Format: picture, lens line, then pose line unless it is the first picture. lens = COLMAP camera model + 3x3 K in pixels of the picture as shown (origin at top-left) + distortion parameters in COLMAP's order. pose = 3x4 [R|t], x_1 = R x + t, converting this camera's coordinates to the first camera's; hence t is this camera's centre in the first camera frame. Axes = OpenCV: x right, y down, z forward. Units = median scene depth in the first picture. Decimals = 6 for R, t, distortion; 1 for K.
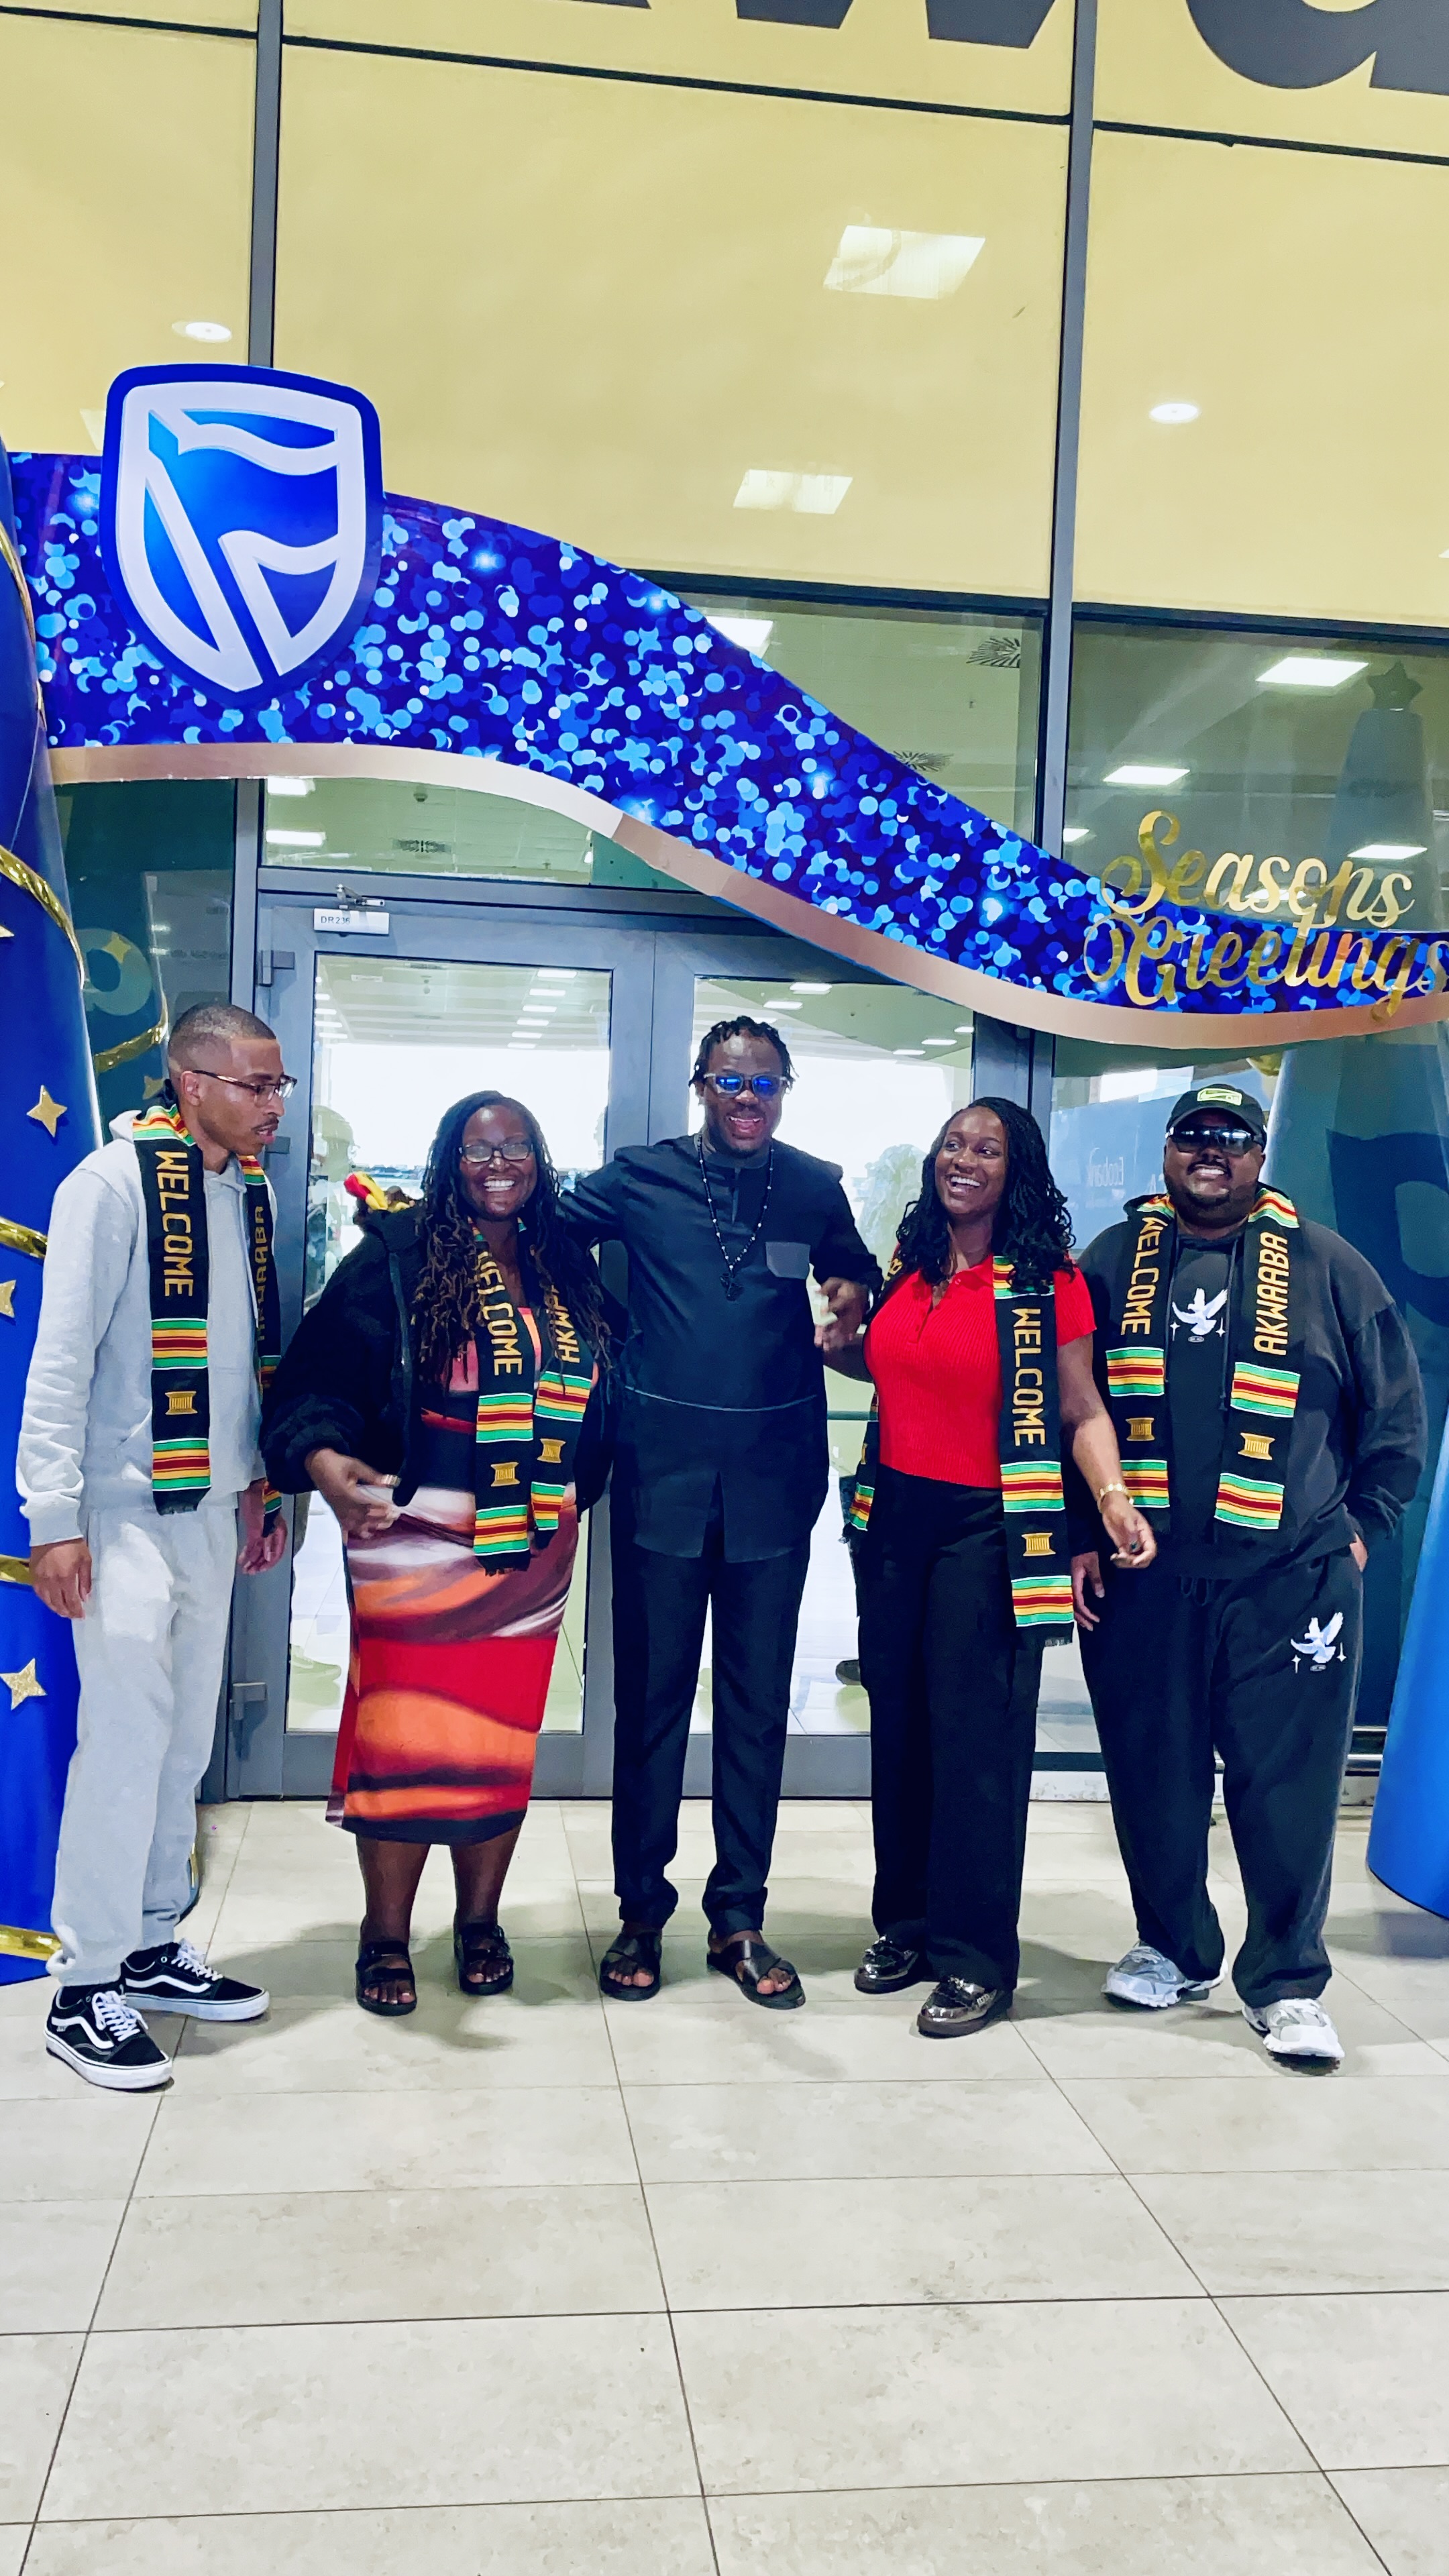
lens RADIAL K [[2243.9, 0, 730.2], [0, 2243.9, 1288.2], [0, 0, 1]] dist [0.008184, -0.019847]
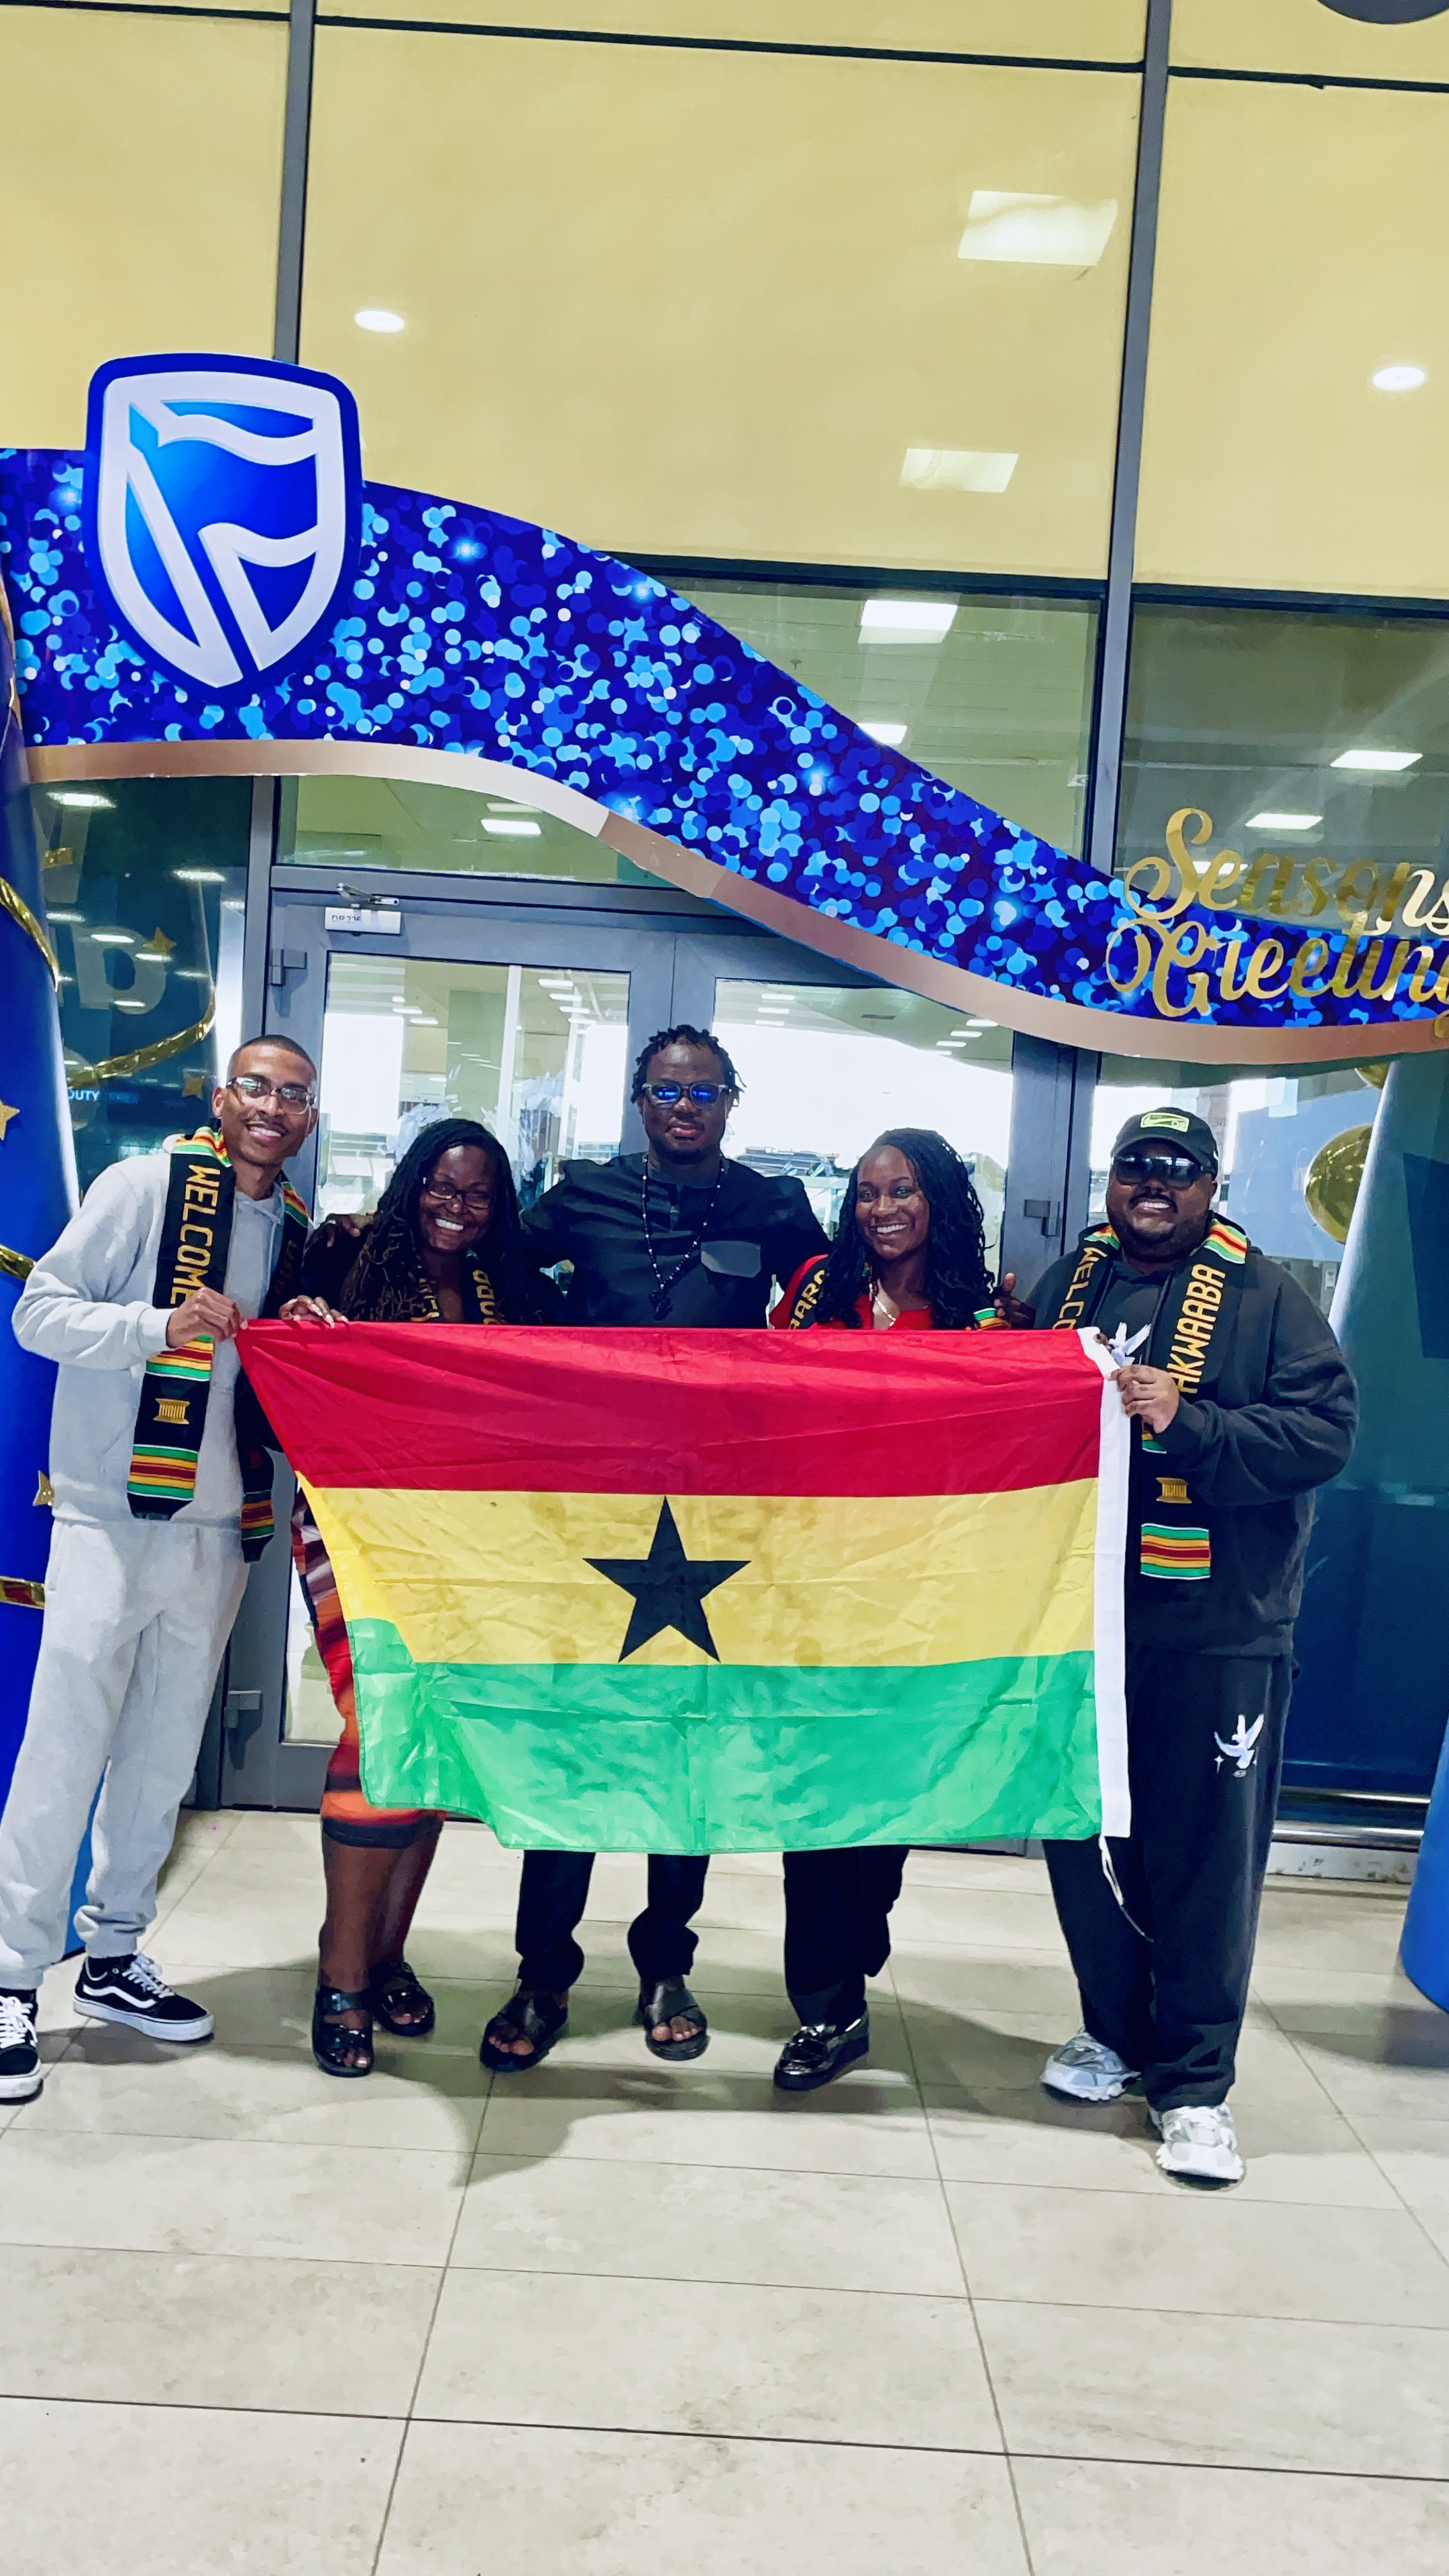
lens RADIAL K [[2243.9, 0, 719.6], [0, 2243.9, 1284.2], [0, 0, 1]] dist [0.008184, -0.019847]
pose [[0.990762, 0.027405, -0.132817, 0.134217], [-0.026705, 0.999619, 0.007047, -0.017844], [0.132959, -0.003435, 0.991116, 0.055773]]
